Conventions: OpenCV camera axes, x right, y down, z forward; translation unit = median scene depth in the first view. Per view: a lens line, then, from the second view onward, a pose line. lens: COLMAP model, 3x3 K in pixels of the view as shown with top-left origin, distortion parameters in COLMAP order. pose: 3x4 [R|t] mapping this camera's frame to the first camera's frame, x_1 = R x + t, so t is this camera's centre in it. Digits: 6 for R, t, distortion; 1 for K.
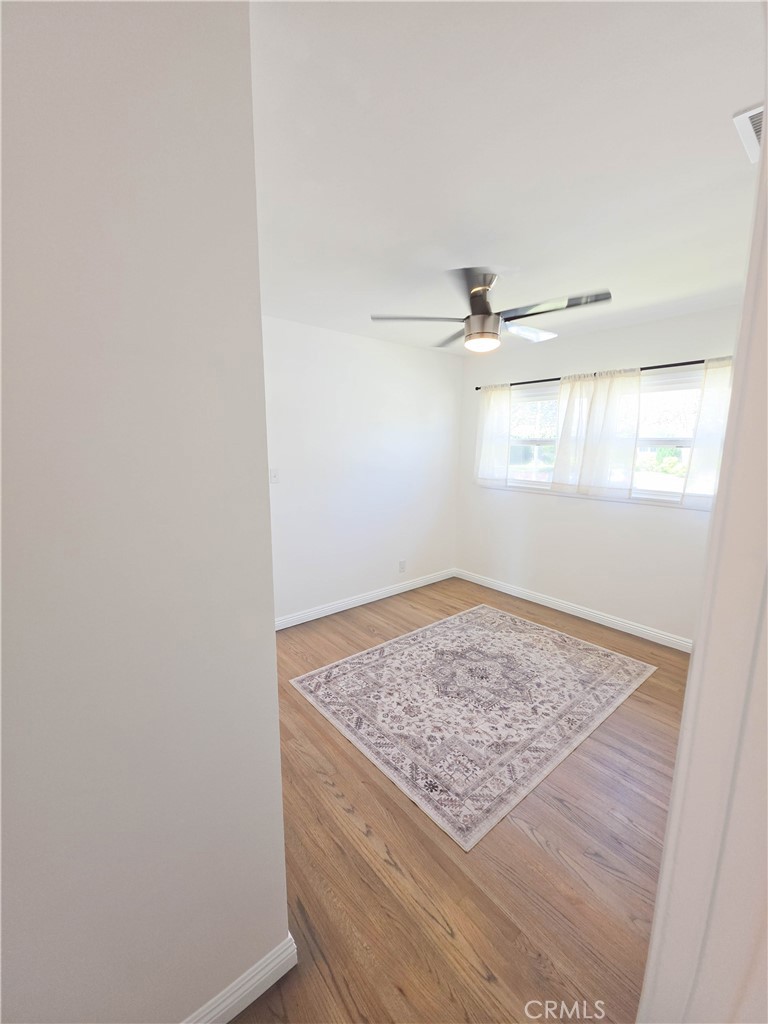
lens RADIAL K [[412.5, 0, 390.9], [0, 412.5, 509.1], [0, 0, 1]] dist [0.018064, 0.001028]
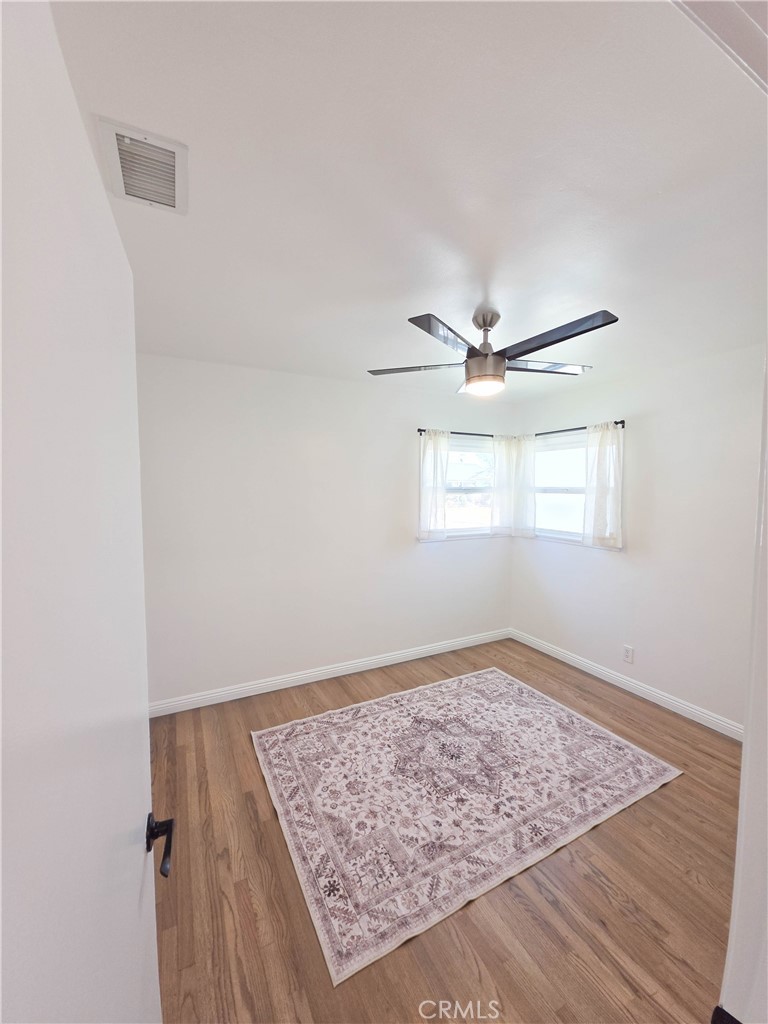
lens RADIAL K [[412.5, 0, 384.1], [0, 412.5, 519.3], [0, 0, 1]] dist [0.018064, 0.001028]
pose [[0.981982, 0.023162, -0.187550, 0.245066], [-0.037981, 0.996399, -0.075810, -0.022411], [0.185118, 0.081567, 0.979325, 0.077440]]
